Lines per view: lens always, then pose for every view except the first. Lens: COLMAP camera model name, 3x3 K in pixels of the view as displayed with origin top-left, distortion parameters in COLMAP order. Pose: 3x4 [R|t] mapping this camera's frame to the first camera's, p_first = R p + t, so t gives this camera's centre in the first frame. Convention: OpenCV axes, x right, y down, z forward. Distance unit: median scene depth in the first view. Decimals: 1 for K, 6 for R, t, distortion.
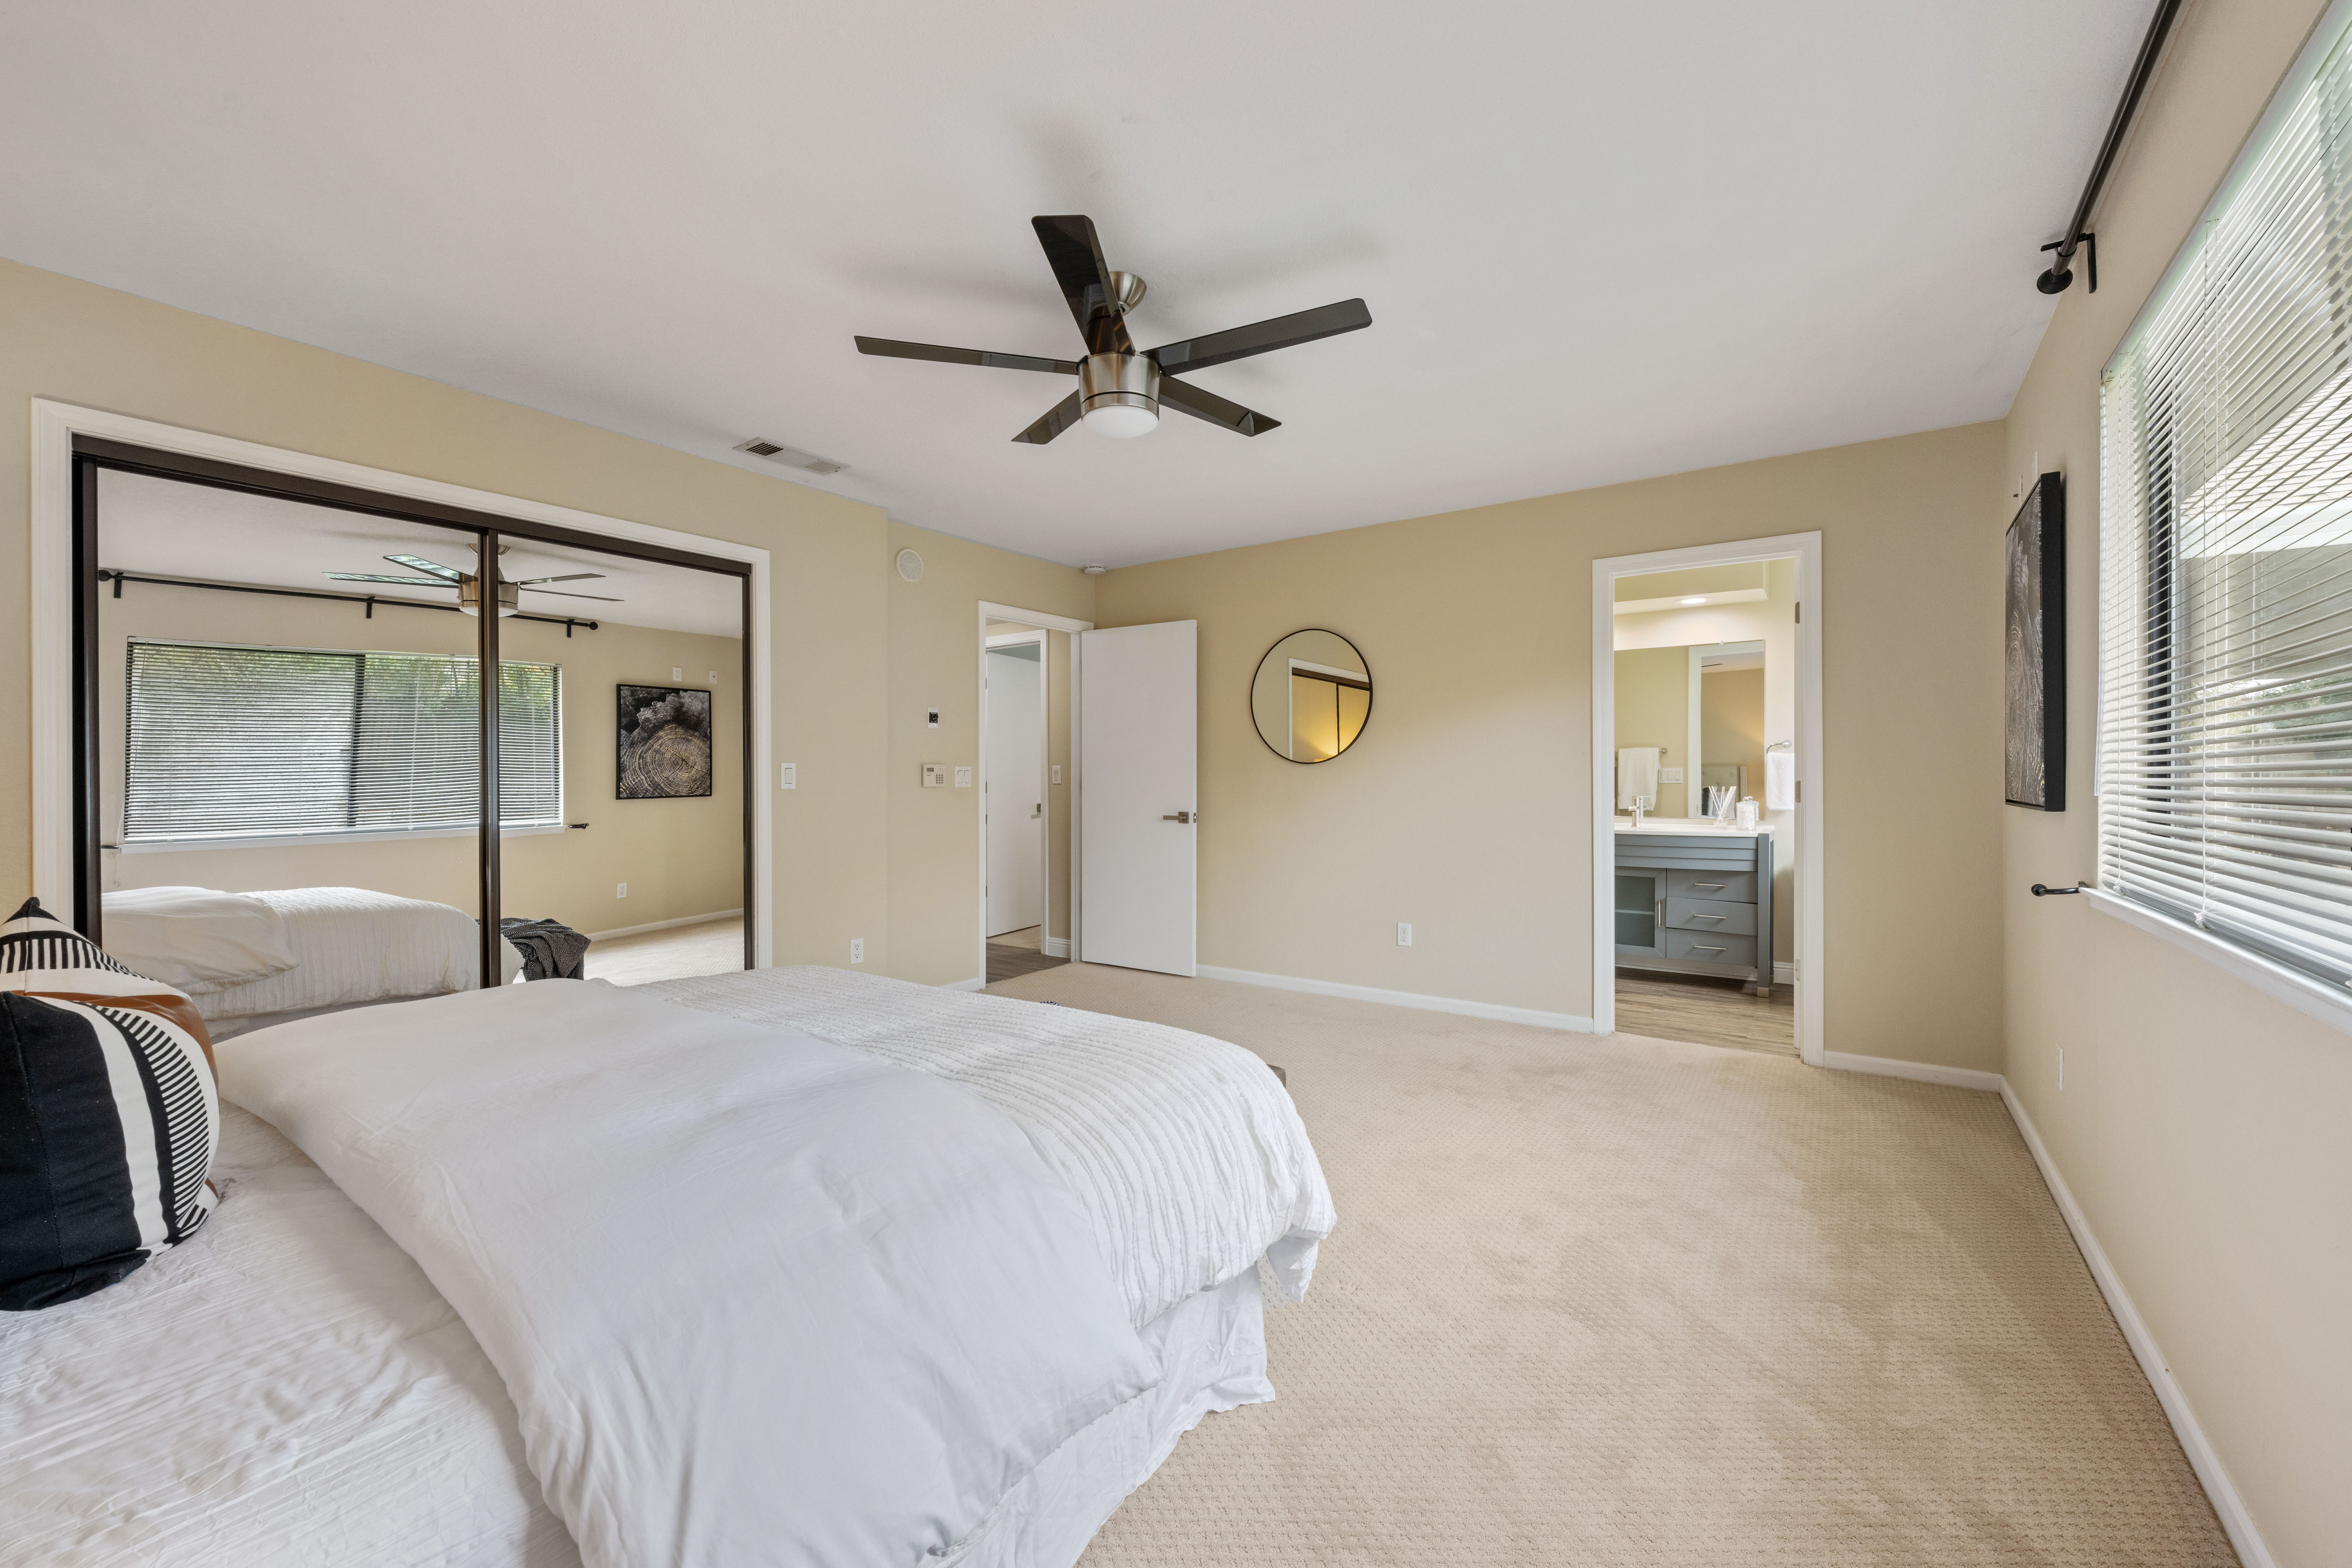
lens RADIAL K [[930.6, 0, 1183.6], [0, 930.6, 782.8], [0, 0, 1]] dist [-0.000879, 0.000419]
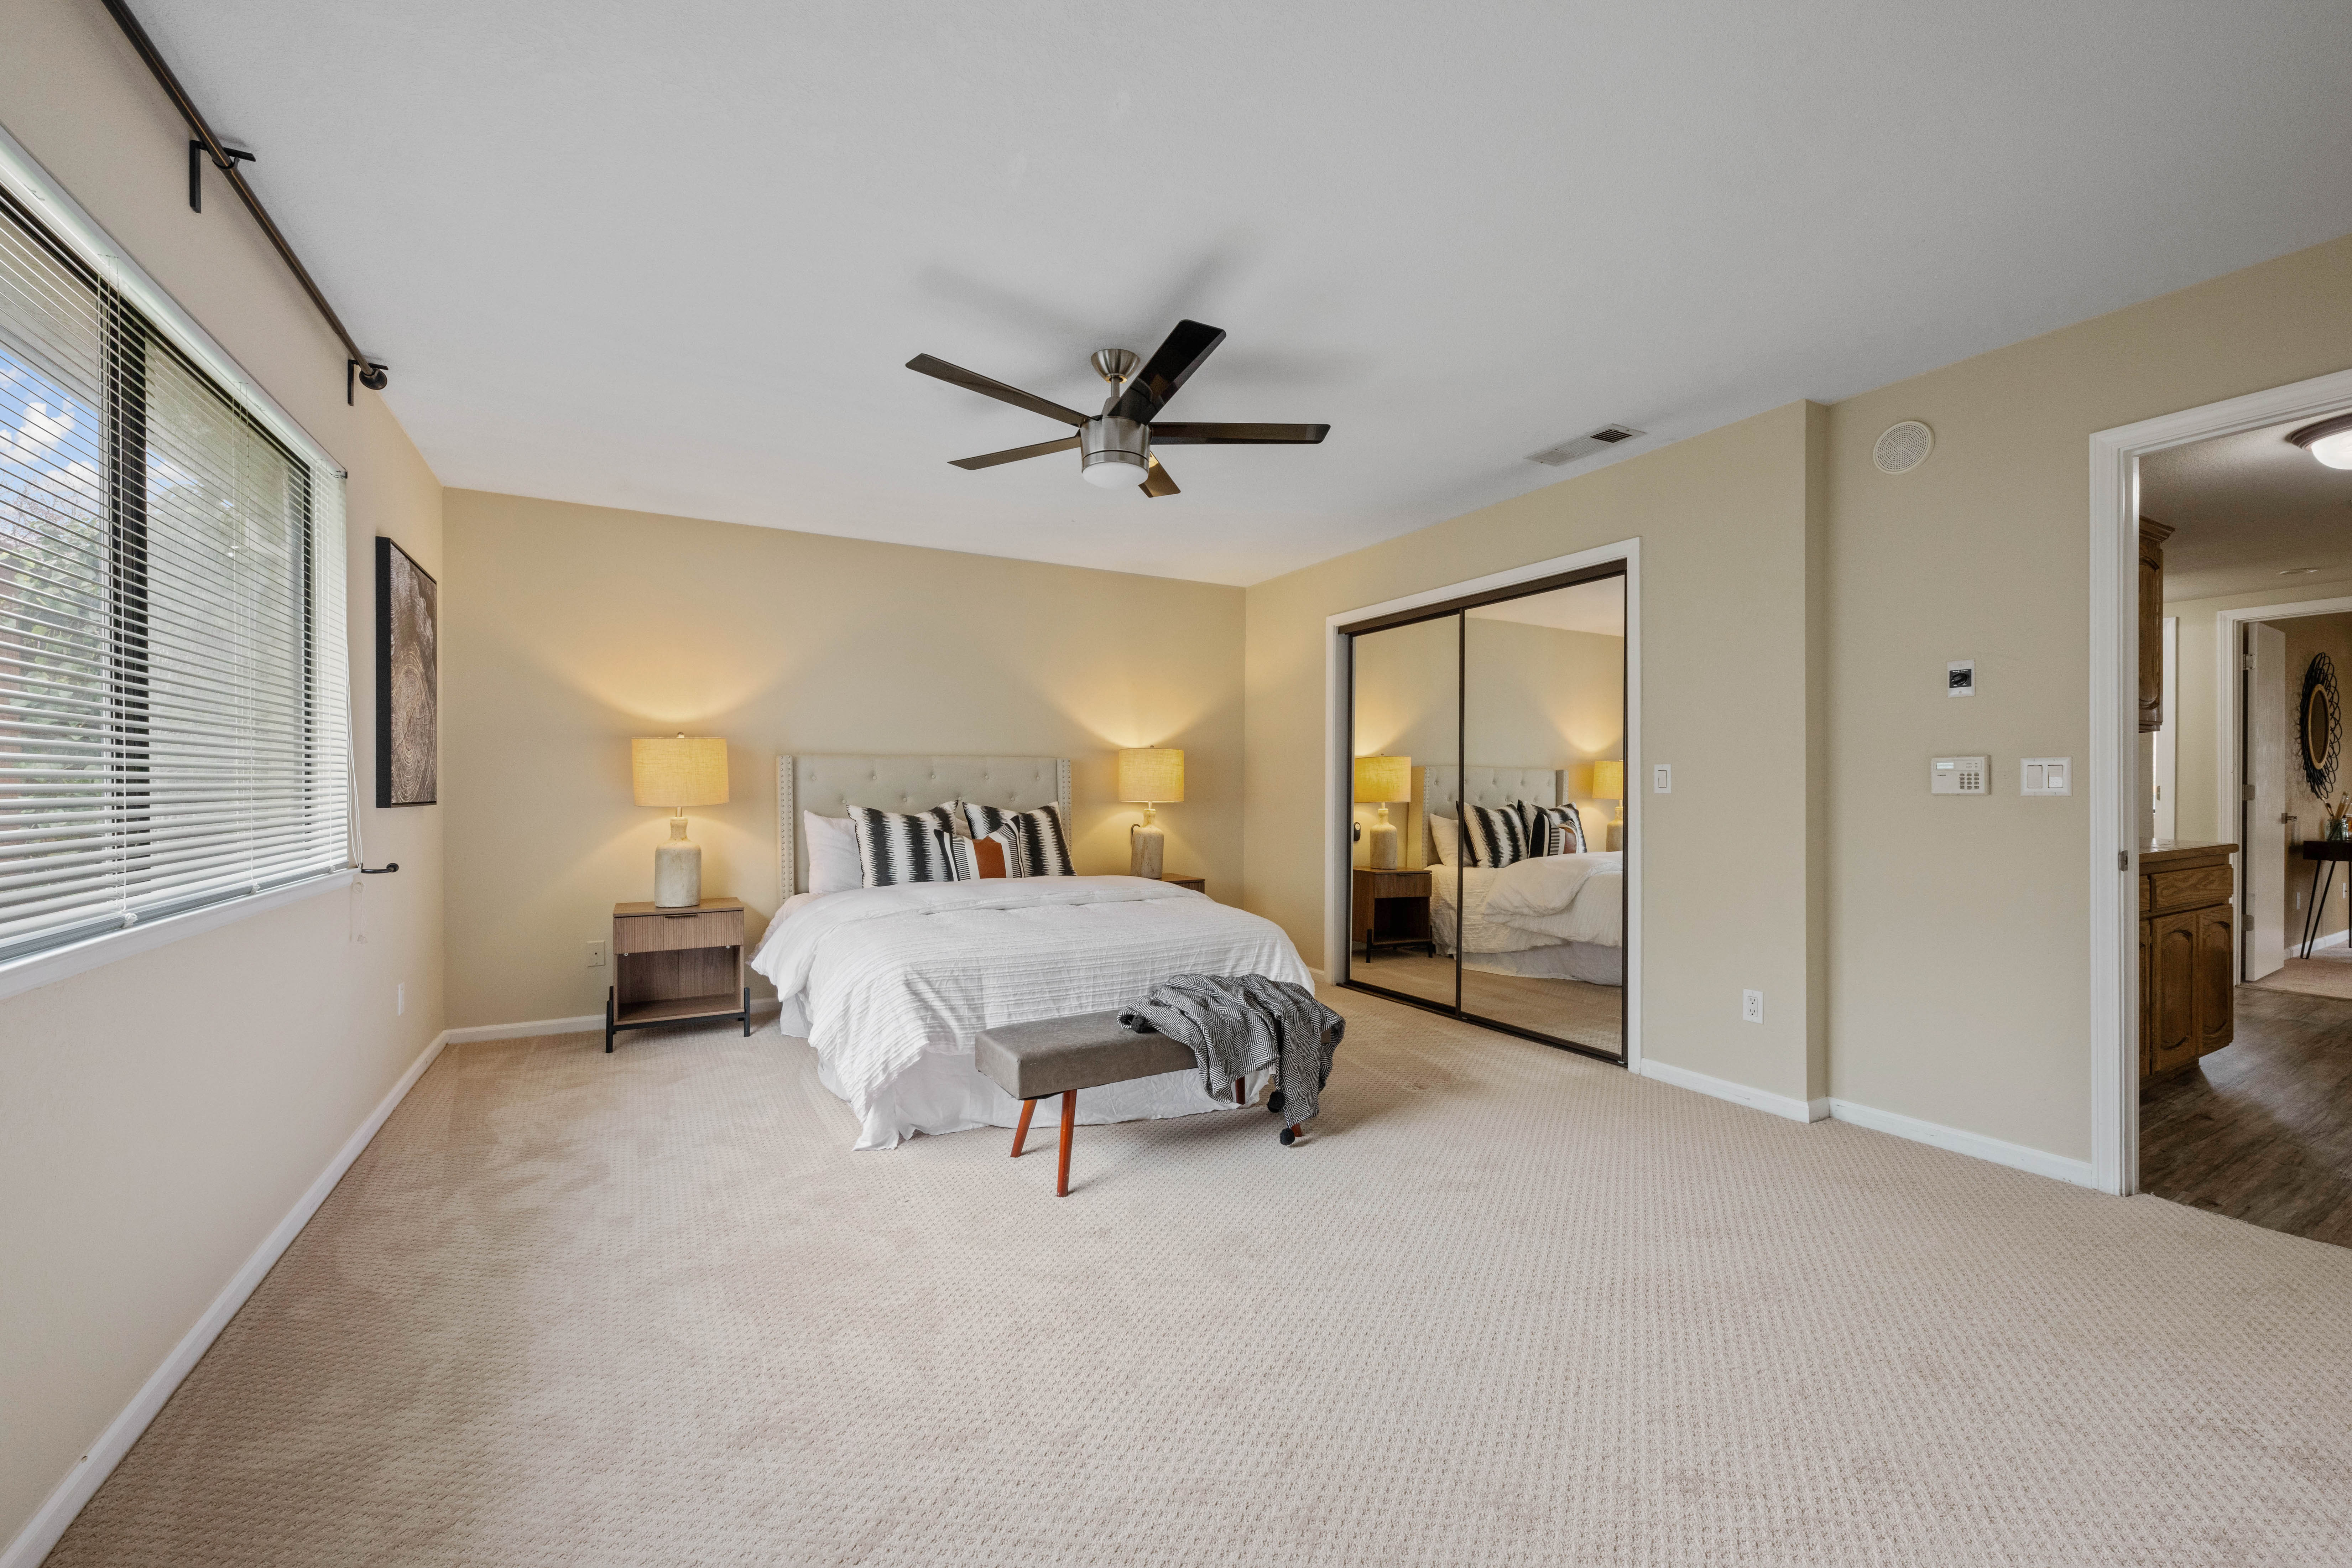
lens RADIAL K [[930.6, 0, 1186.3], [0, 930.6, 787.3], [0, 0, 1]] dist [-0.000879, 0.000419]
pose [[-0.407840, 0.005976, -0.913034, 0.576144], [0.002045, 0.999982, 0.005632, -0.005421], [0.913051, 0.000430, -0.407844, 0.946783]]
